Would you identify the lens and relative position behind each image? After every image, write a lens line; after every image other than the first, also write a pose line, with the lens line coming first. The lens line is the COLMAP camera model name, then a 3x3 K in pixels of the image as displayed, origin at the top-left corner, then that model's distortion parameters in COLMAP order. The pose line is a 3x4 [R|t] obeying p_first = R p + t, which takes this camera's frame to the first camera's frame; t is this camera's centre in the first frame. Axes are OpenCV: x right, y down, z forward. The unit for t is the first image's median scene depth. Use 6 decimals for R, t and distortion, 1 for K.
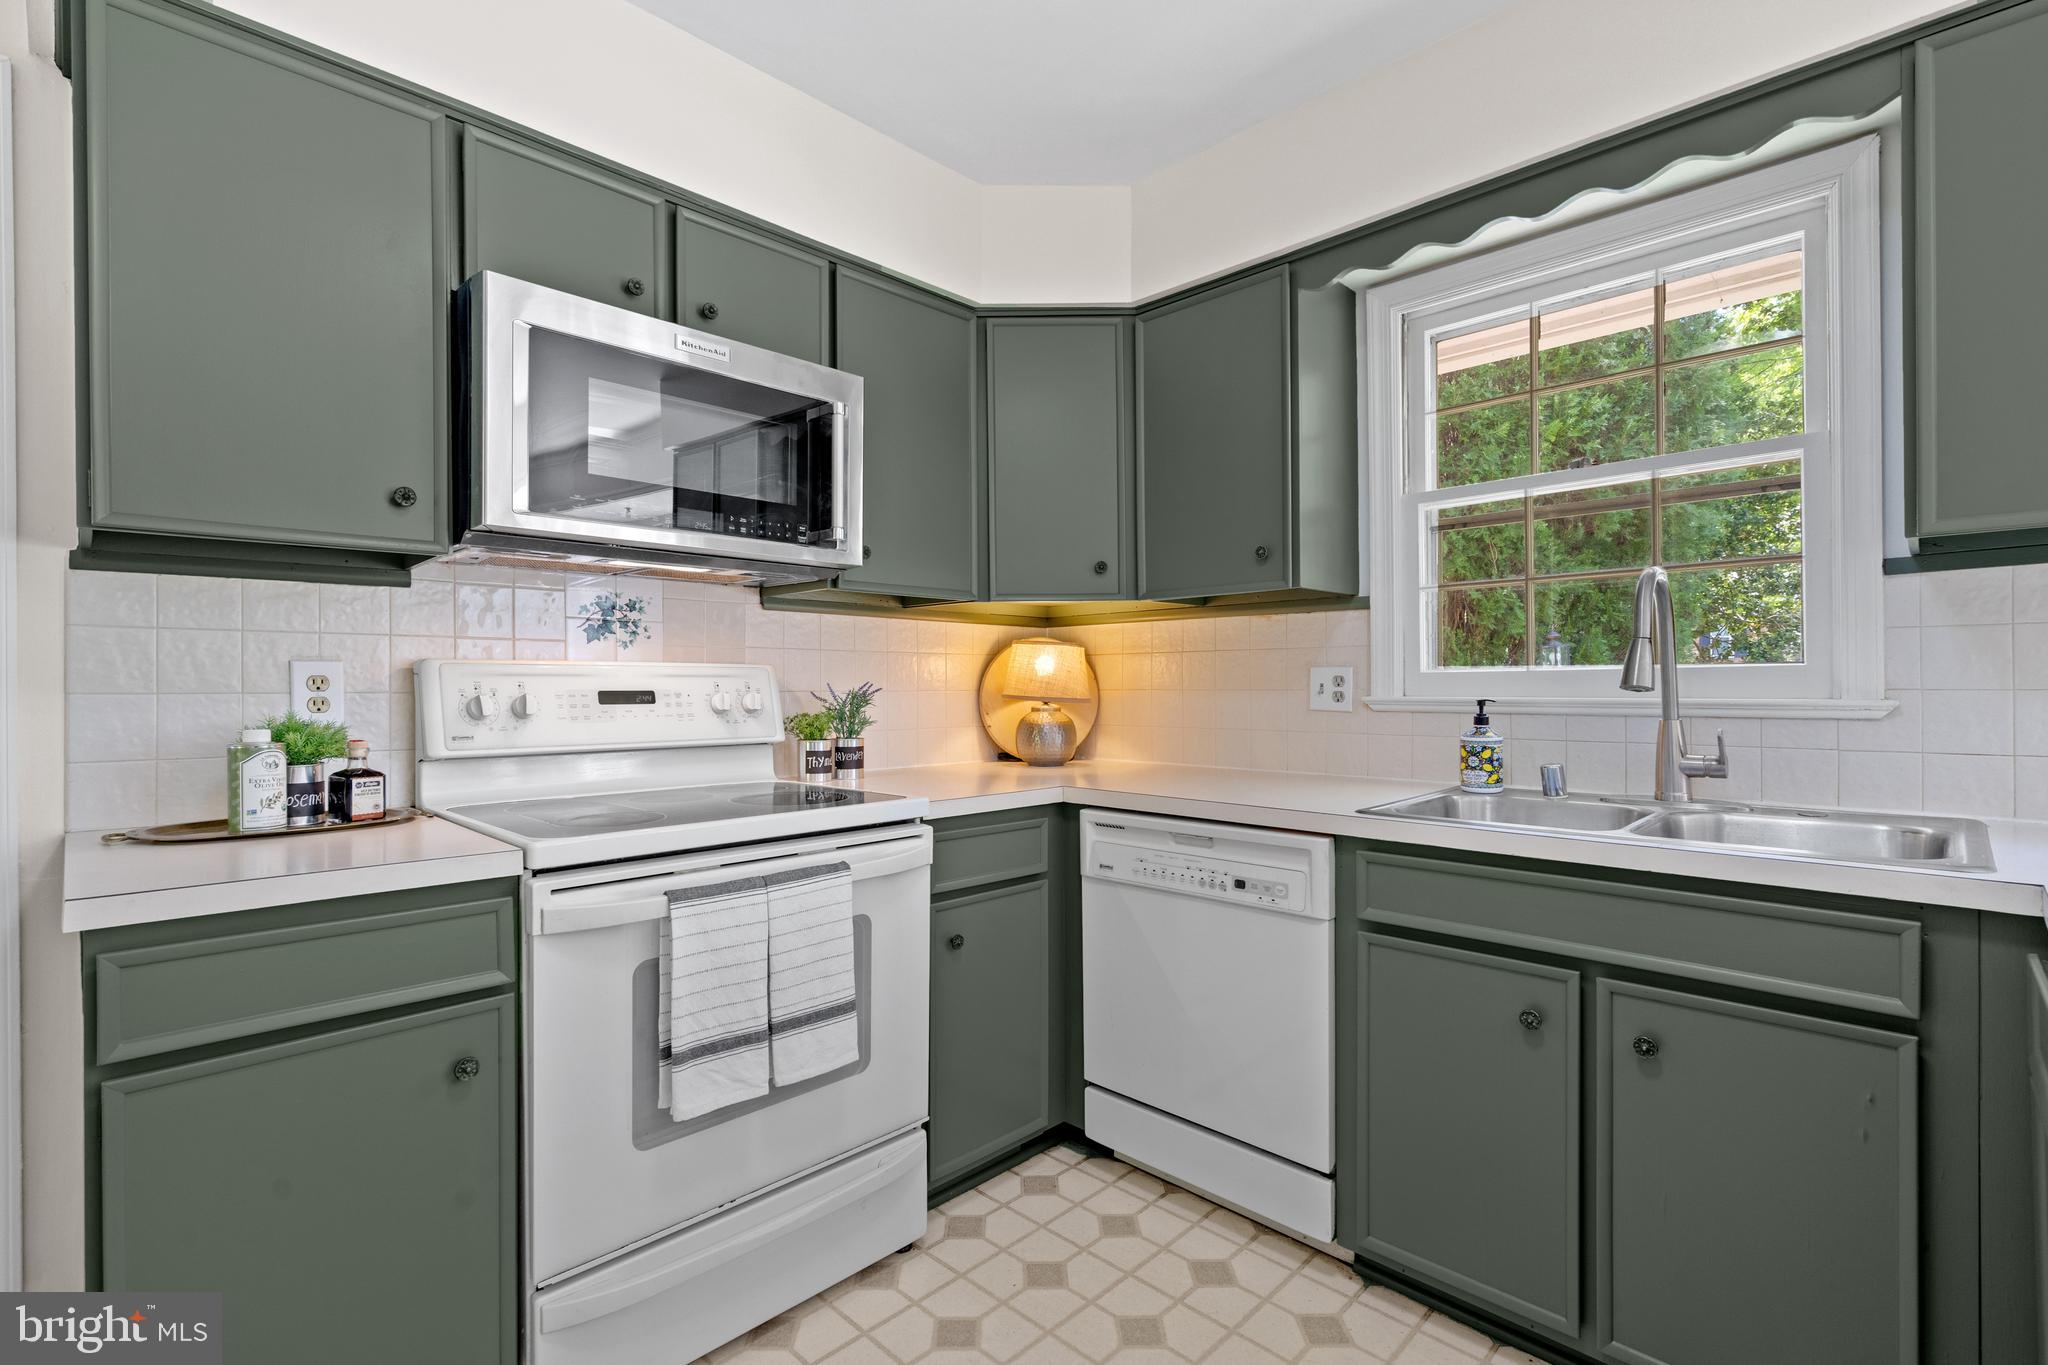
lens RADIAL K [[929.7, 0, 1037.4], [0, 929.7, 696.9], [0, 0, 1]] dist [0.004239, -0.001501]
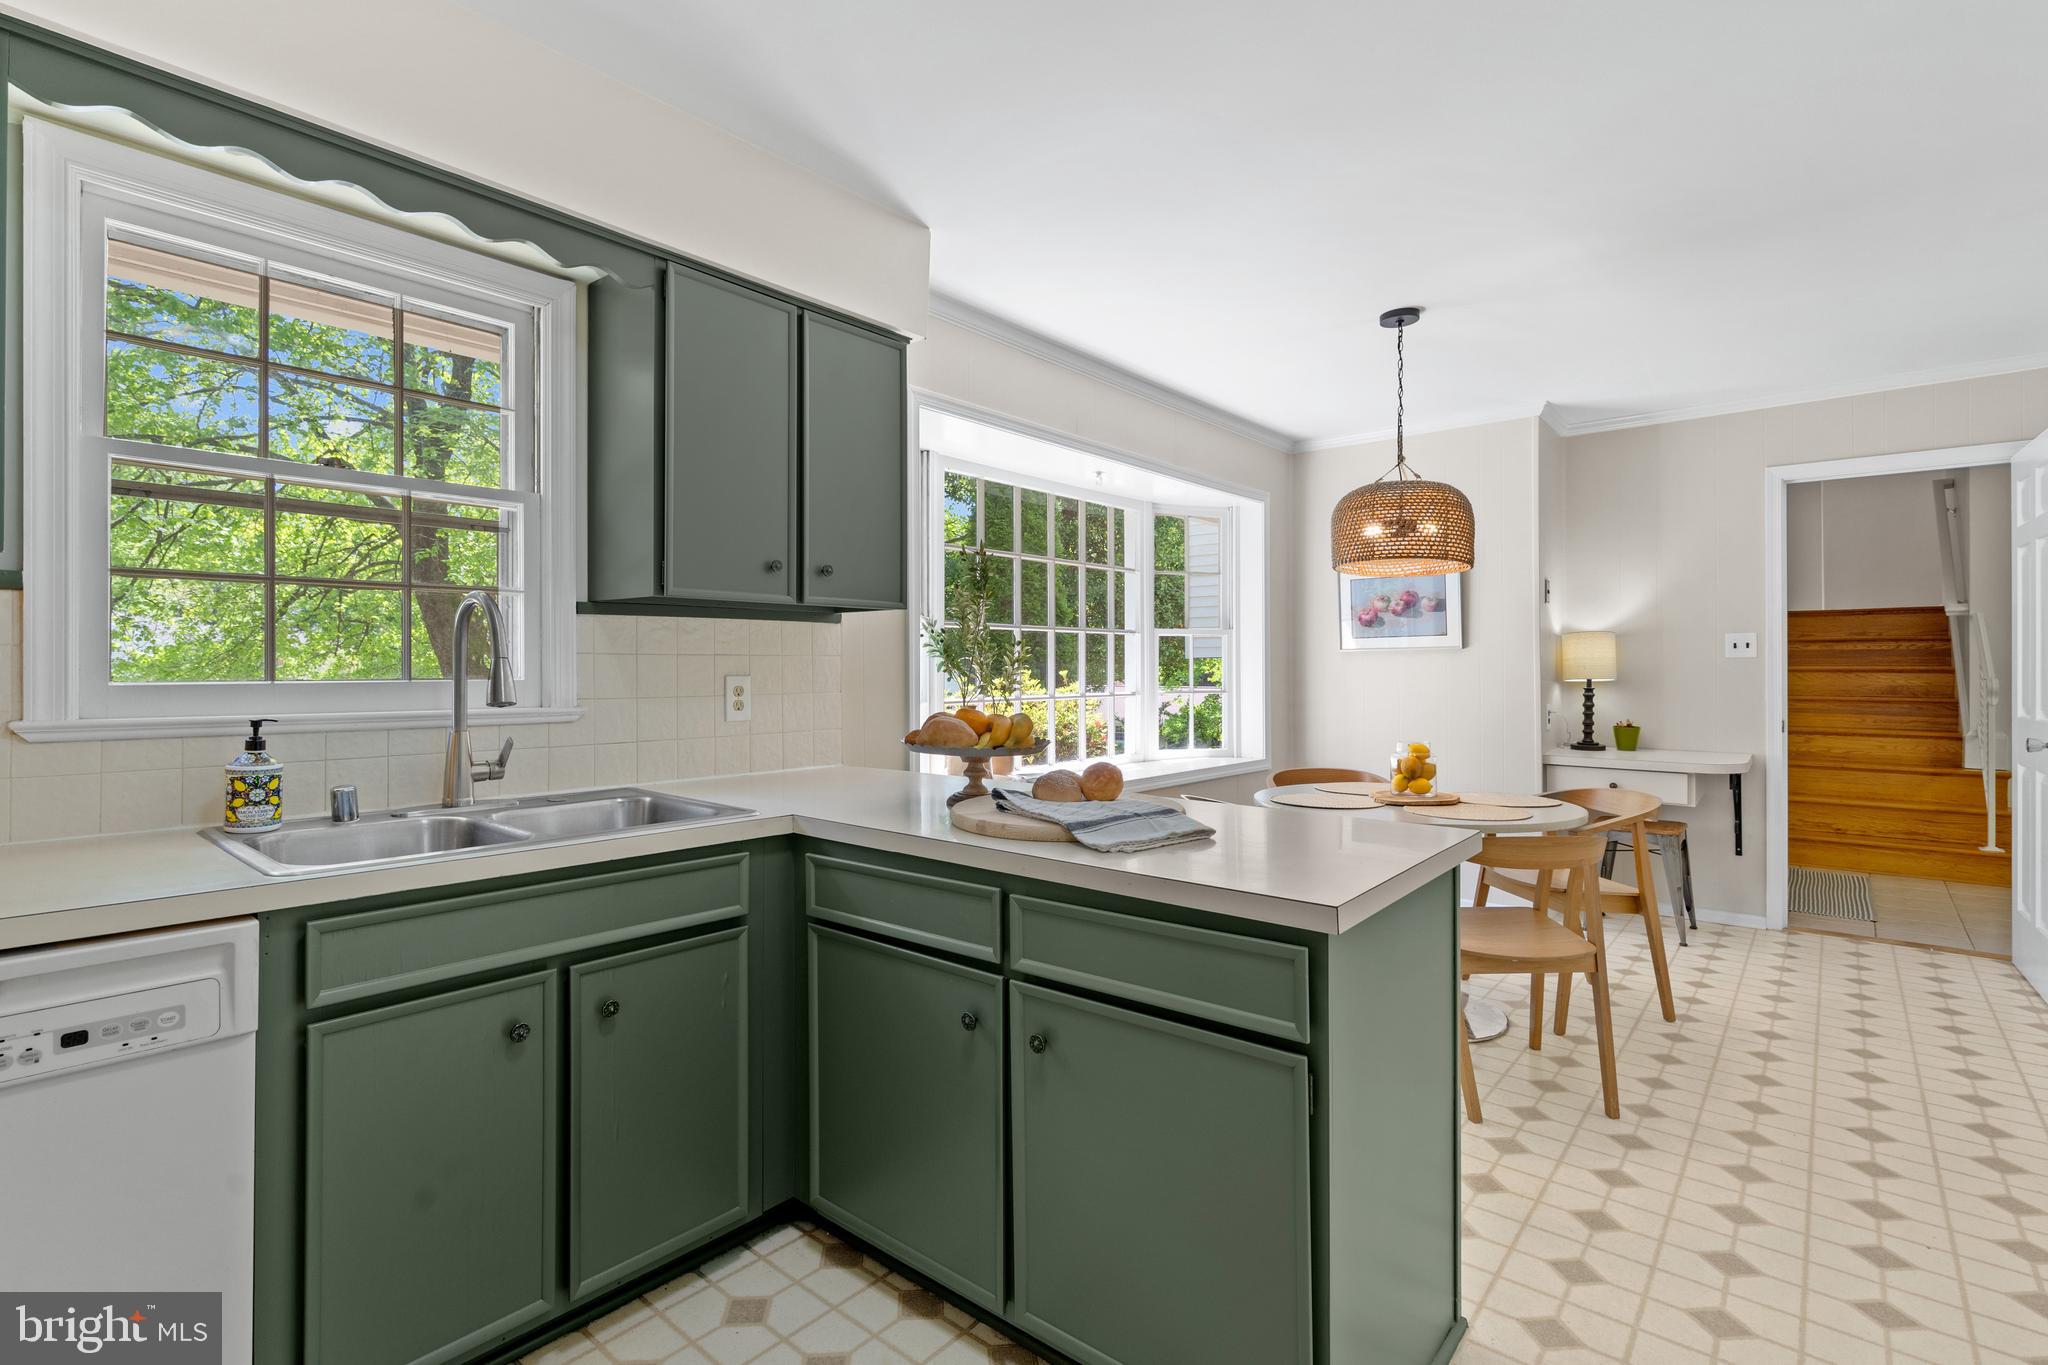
lens RADIAL K [[929.7, 0, 1045.9], [0, 929.7, 661.7], [0, 0, 1]] dist [0.004239, -0.001501]
pose [[-0.061084, 0.011236, 0.998069, -0.471940], [0.006215, 0.999922, -0.010877, -0.042553], [-0.998113, 0.005539, -0.061150, 0.408143]]
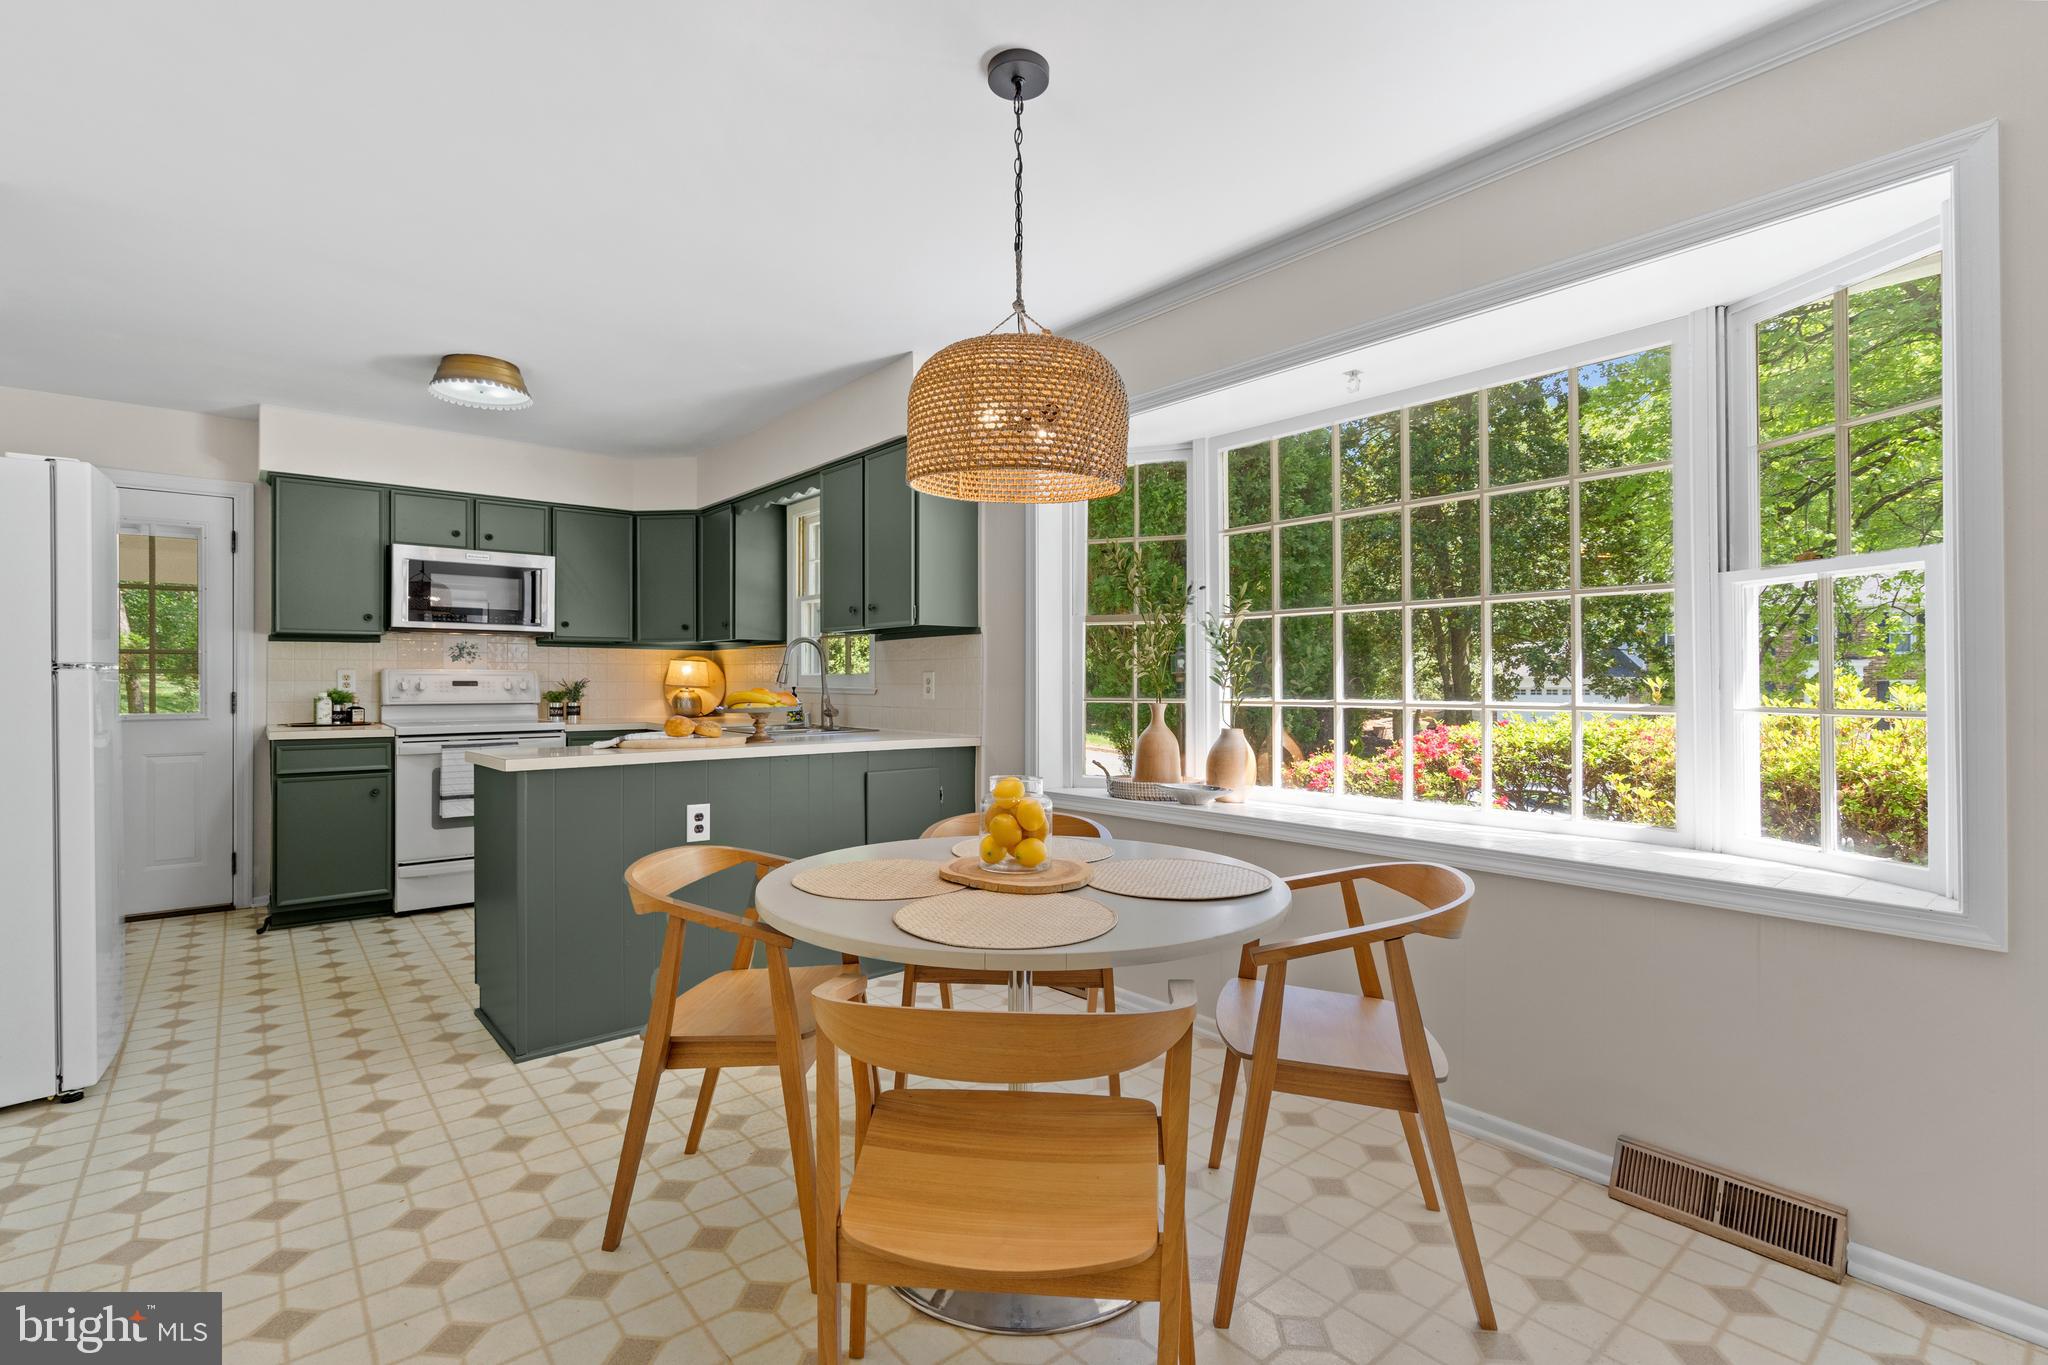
lens RADIAL K [[929.7, 0, 1033.5], [0, 929.7, 680.6], [0, 0, 1]] dist [0.004239, -0.001501]
pose [[0.995175, 0.007223, -0.097849, 1.526315], [-0.008049, 0.999935, -0.008046, 0.000385], [0.097785, 0.008794, 0.995169, -1.557036]]
